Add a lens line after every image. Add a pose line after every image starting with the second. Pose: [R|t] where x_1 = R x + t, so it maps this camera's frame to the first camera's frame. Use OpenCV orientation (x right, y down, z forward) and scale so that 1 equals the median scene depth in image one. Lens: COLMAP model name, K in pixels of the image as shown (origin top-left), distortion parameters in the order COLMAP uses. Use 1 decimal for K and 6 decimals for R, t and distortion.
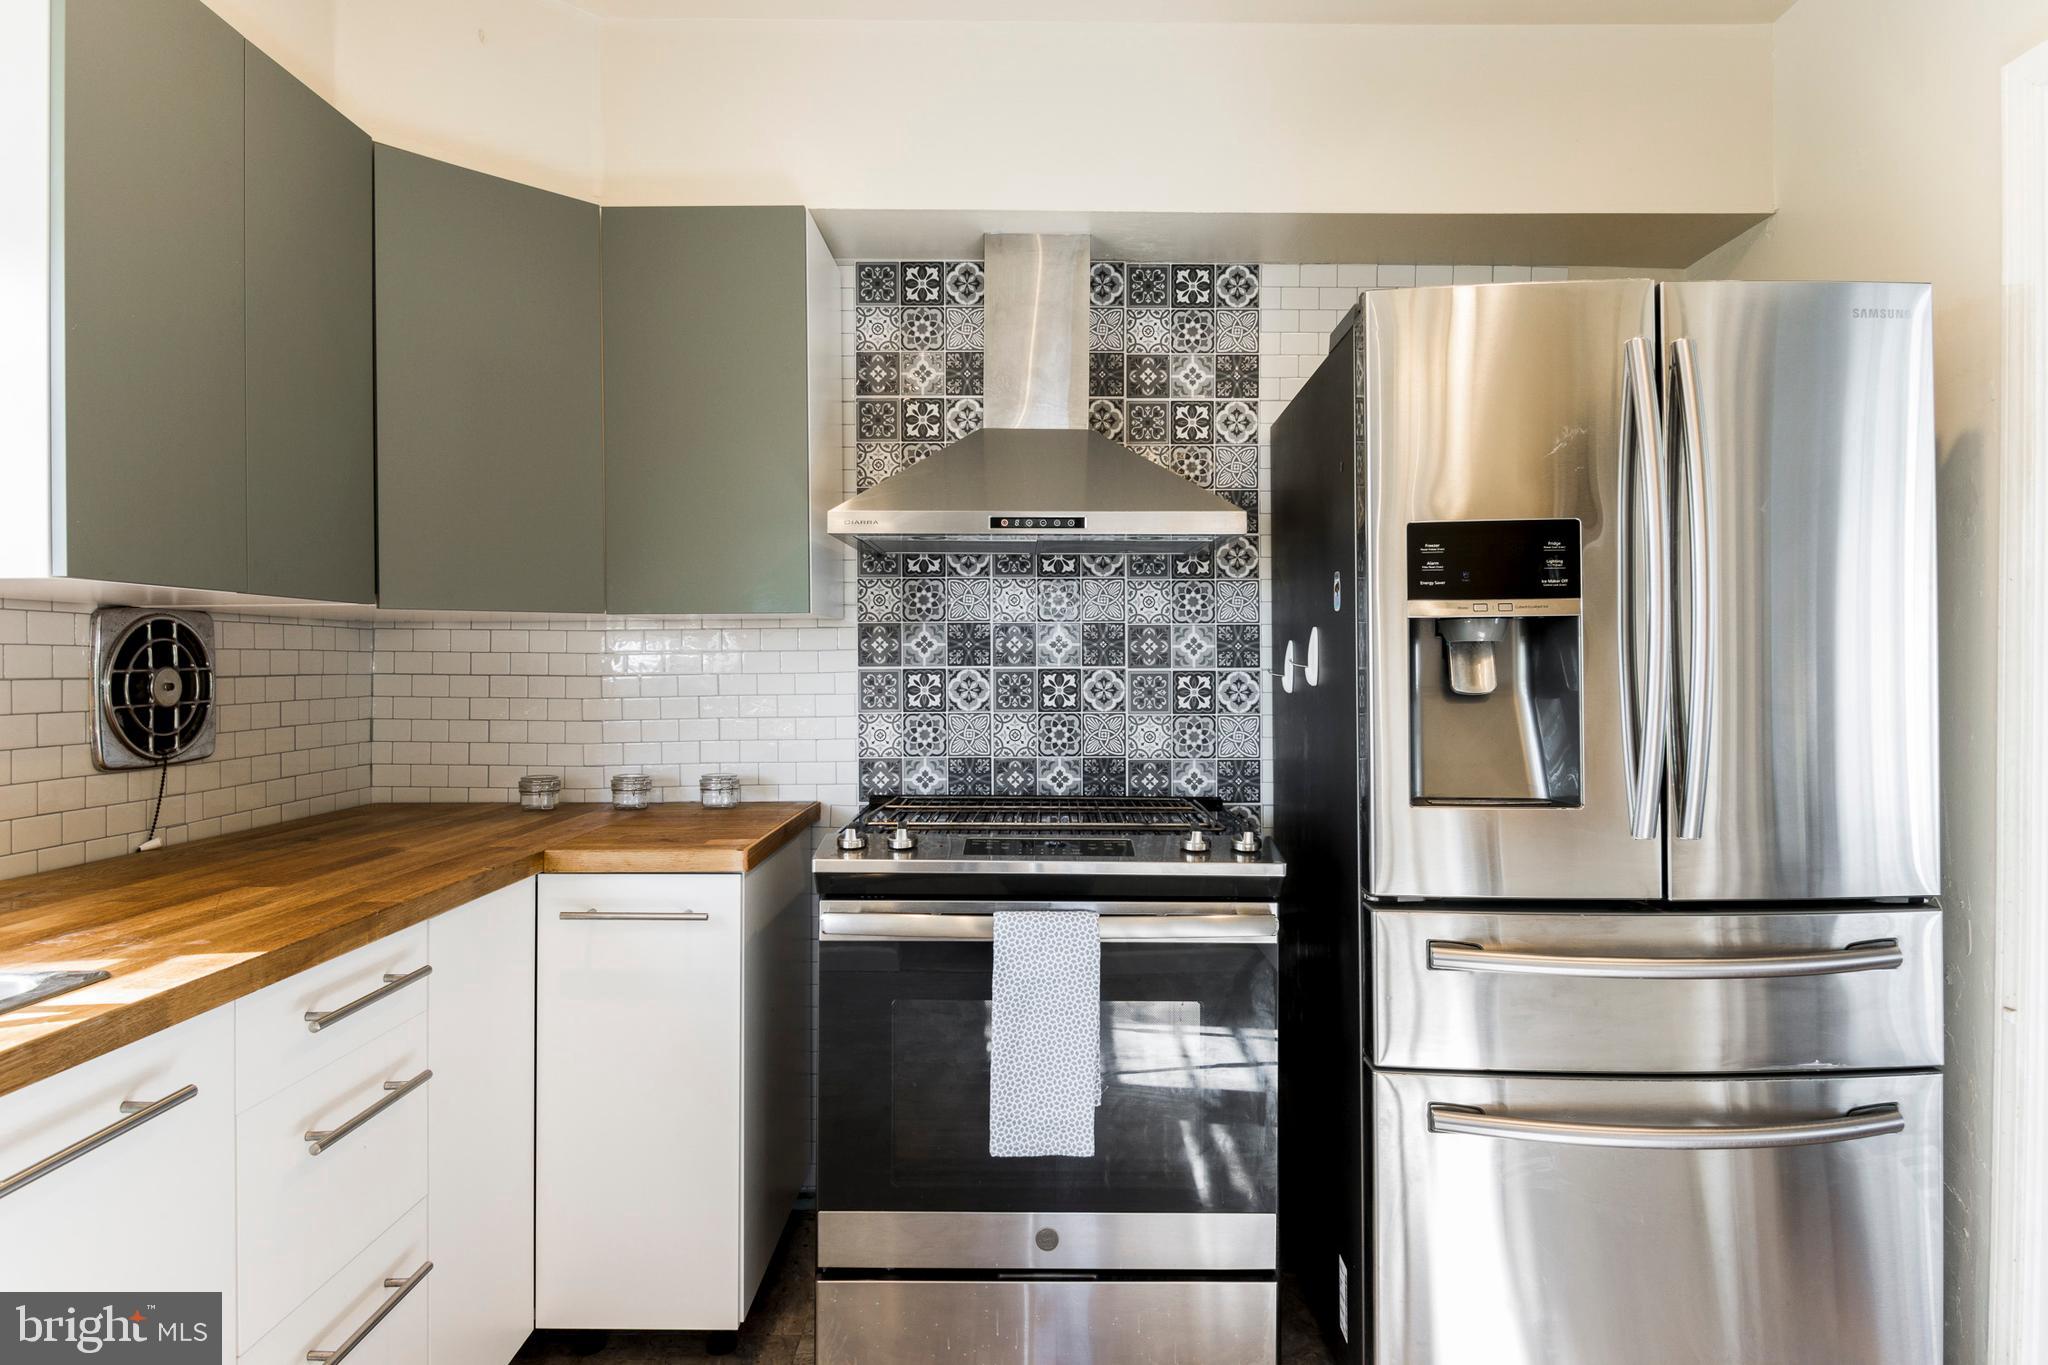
lens RADIAL K [[1206.7, 0, 1010.2], [0, 1206.7, 664.5], [0, 0, 1]] dist [-0.005448, -0.001056]
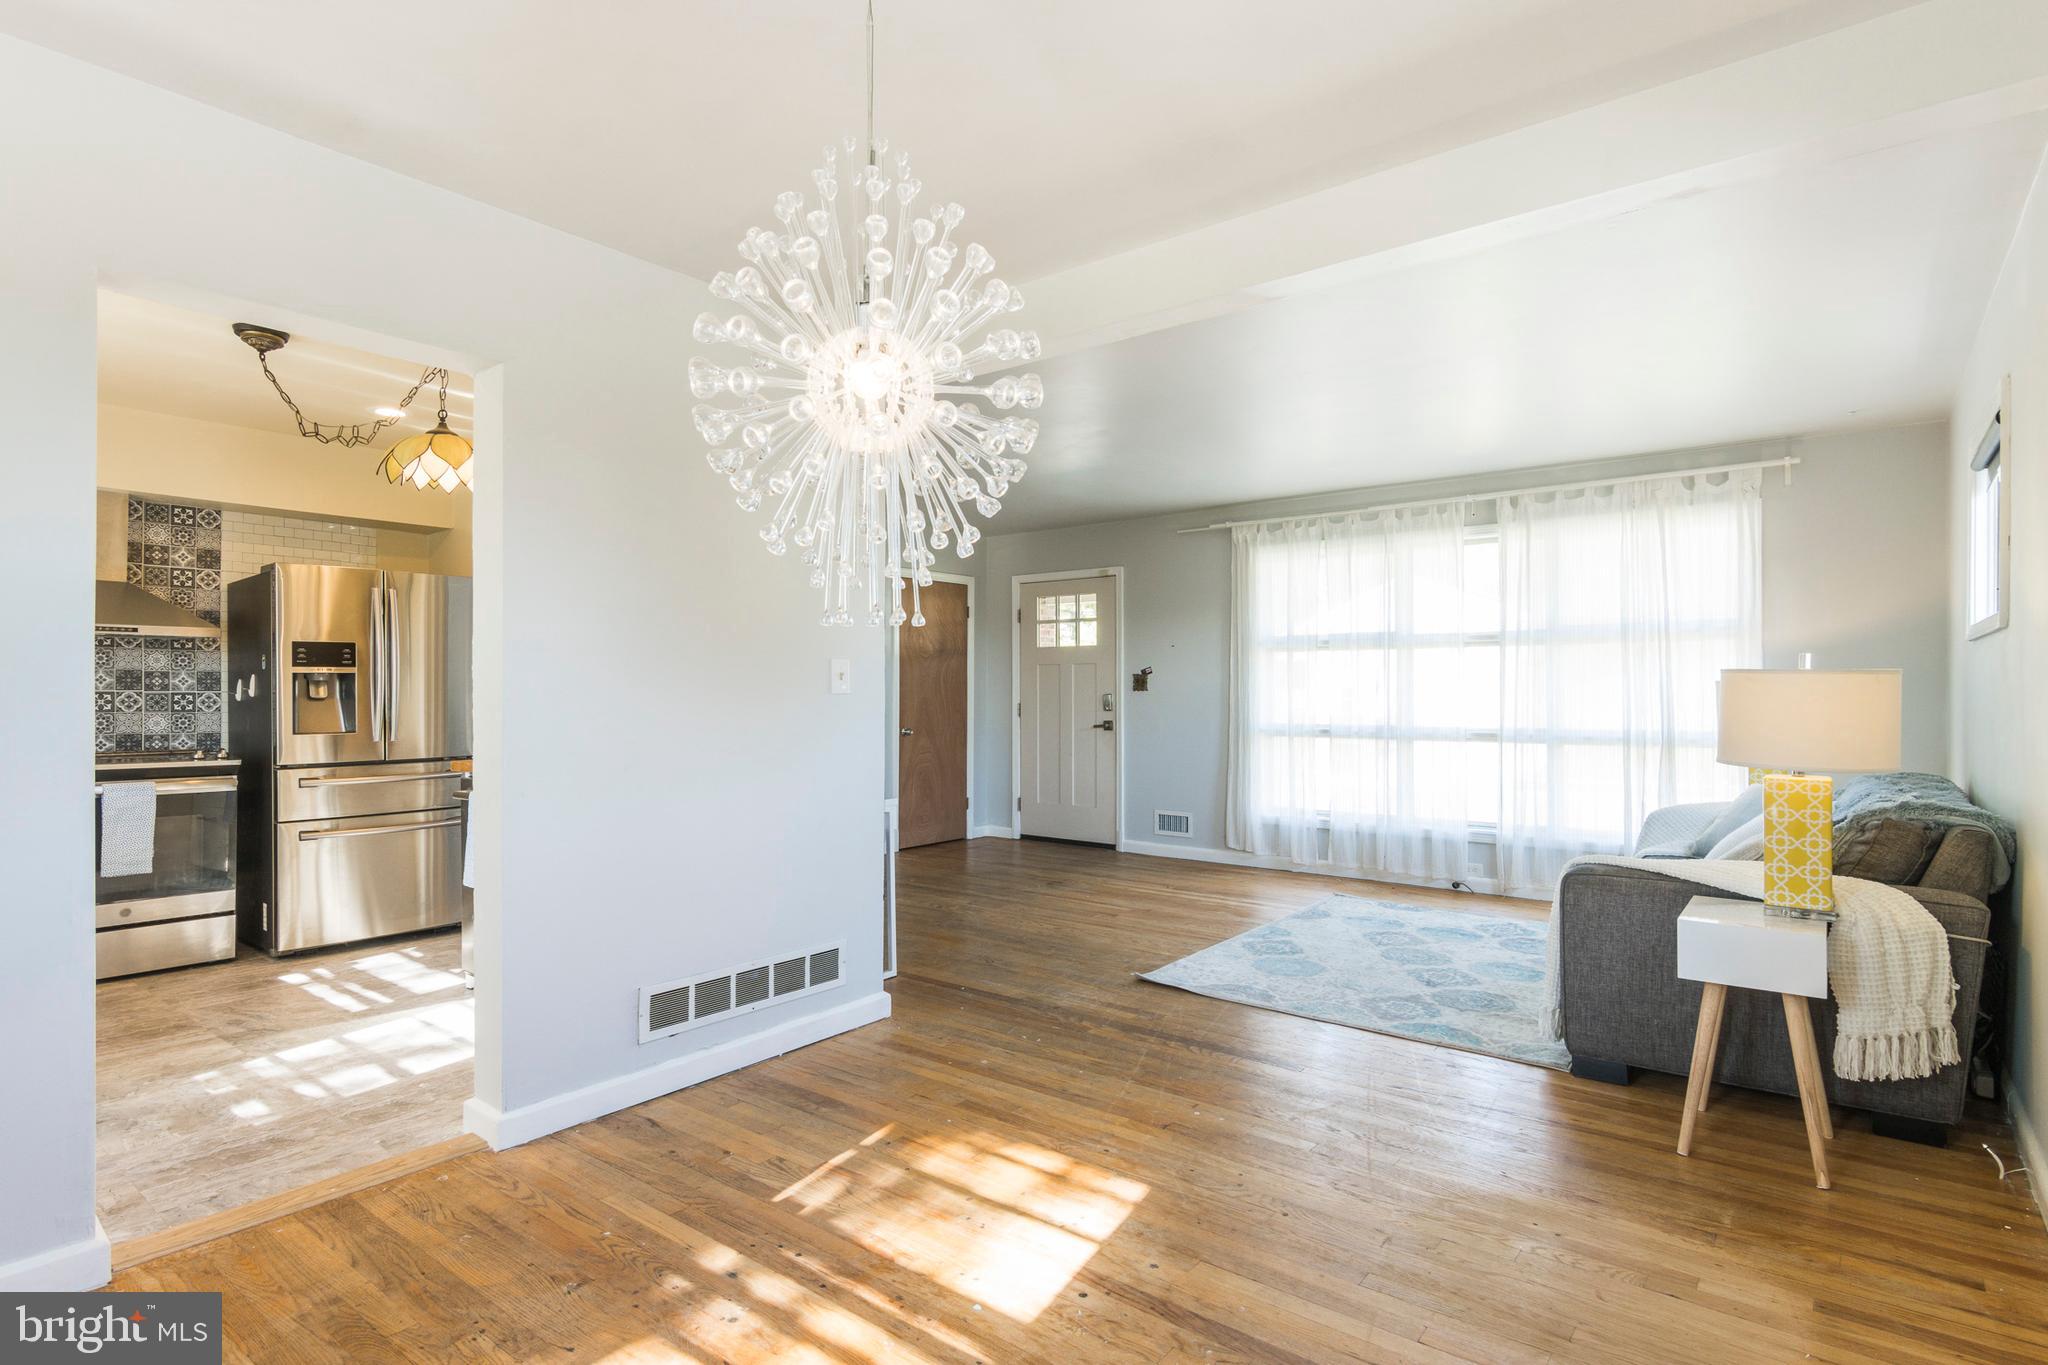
lens RADIAL K [[1021.8, 0, 1024.0], [0, 1021.8, 682.5], [0, 0, 1]] dist [0.003674, -0.000312]
pose [[0.616026, 0.006608, 0.787698, -0.373609], [0.005836, 0.999899, -0.012952, 0.020238], [-0.787705, 0.012576, 0.615925, -1.349697]]
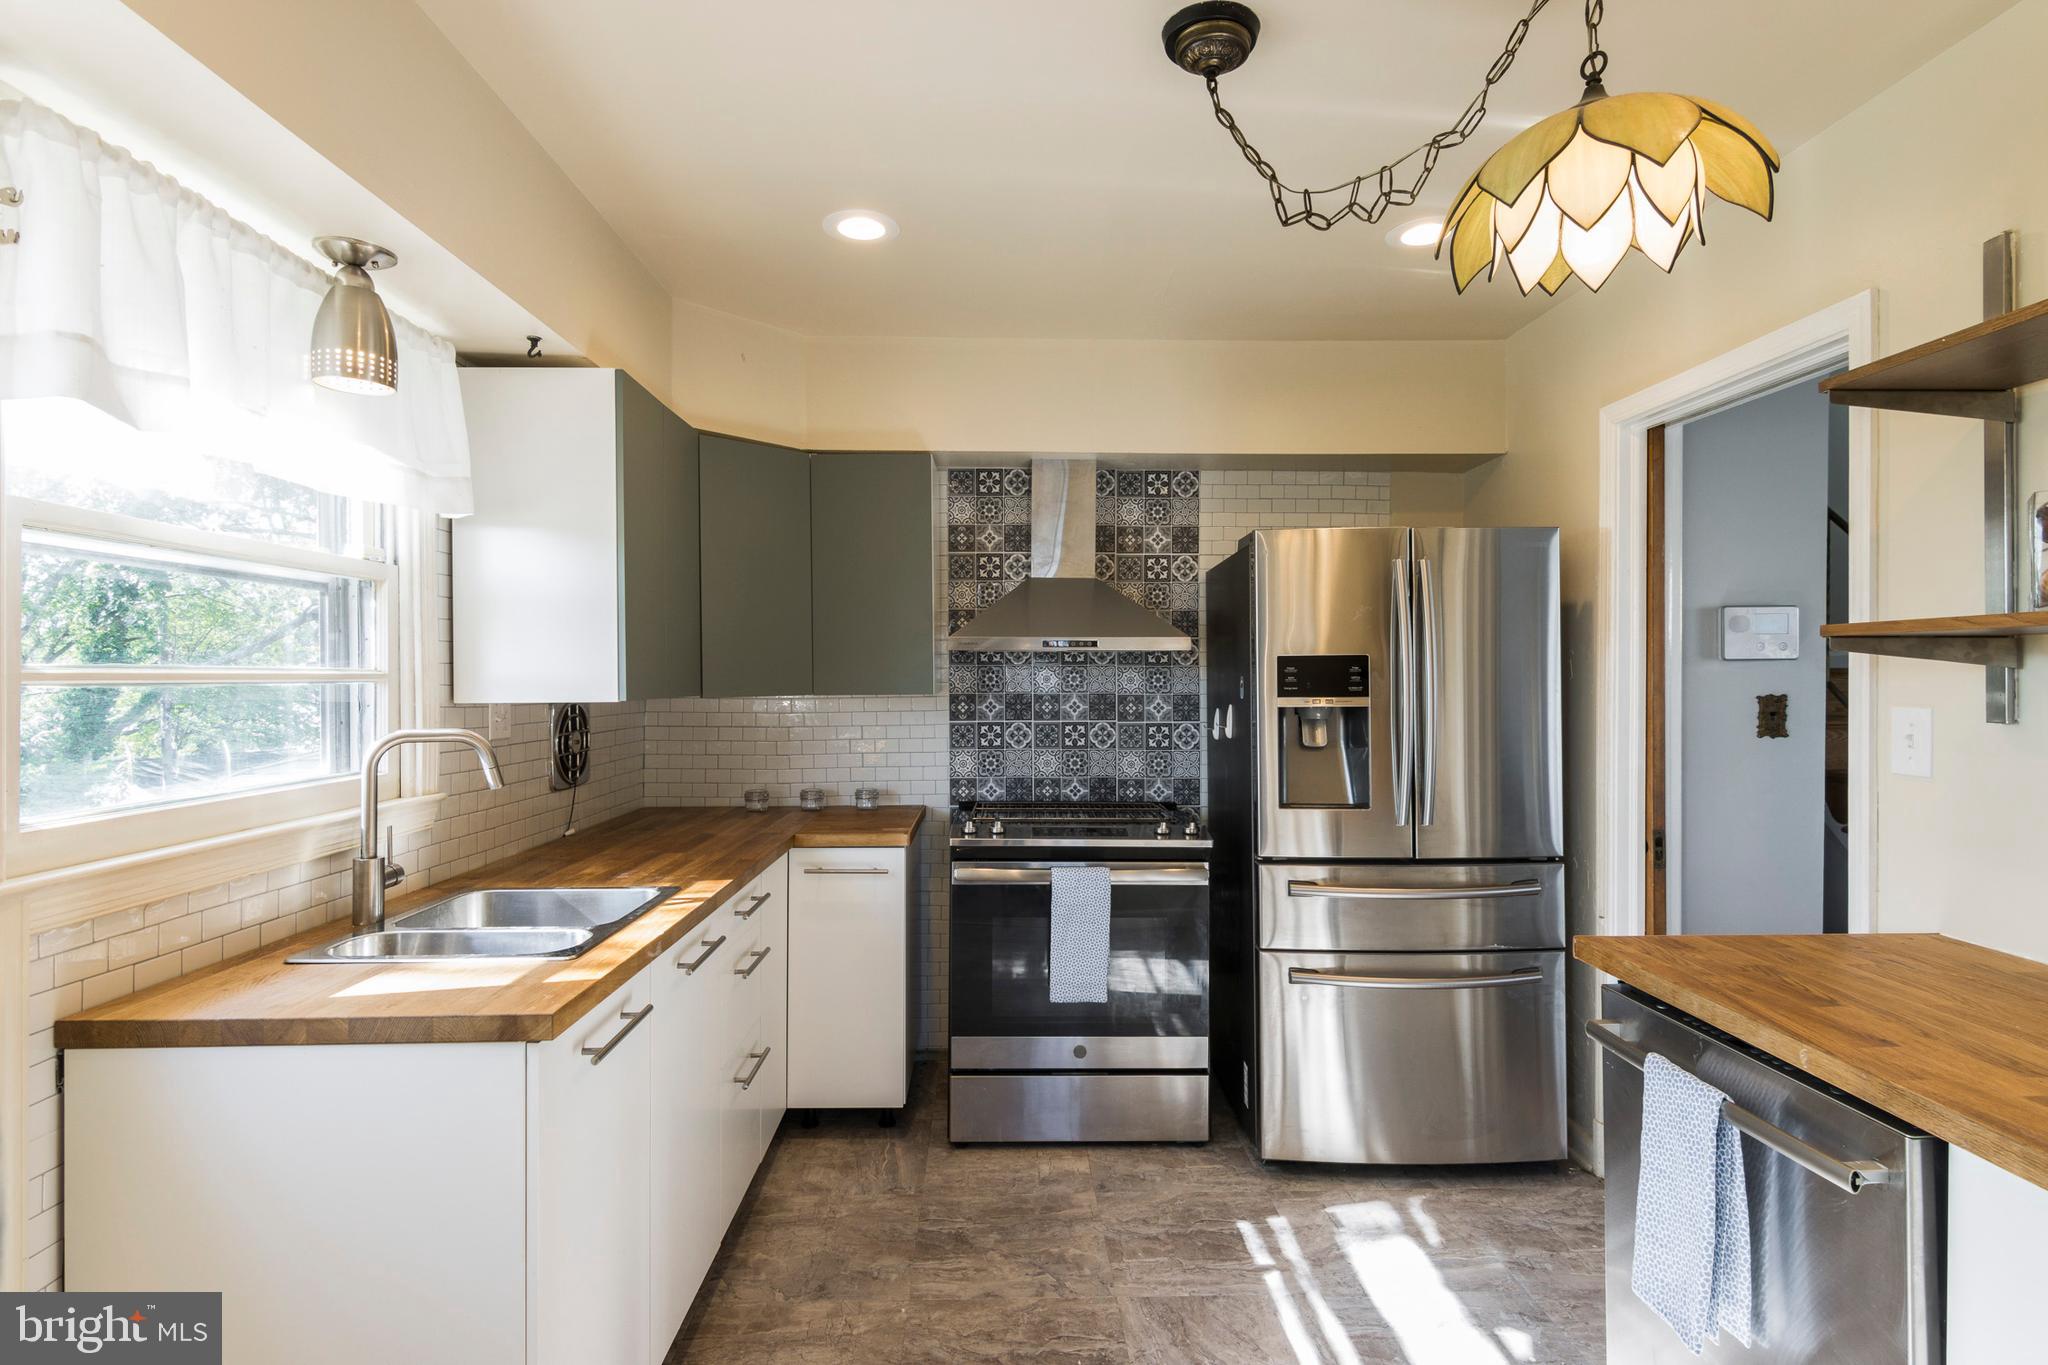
lens RADIAL K [[1067.7, 0, 1000.9], [0, 1067.7, 676.3], [0, 0, 1]] dist [0.002042, -0.002160]
pose [[0.999864, -0.000659, 0.016450, -0.082208], [0.000700, 0.999997, -0.002533, -0.054579], [-0.016448, 0.002544, 0.999861, -0.424288]]
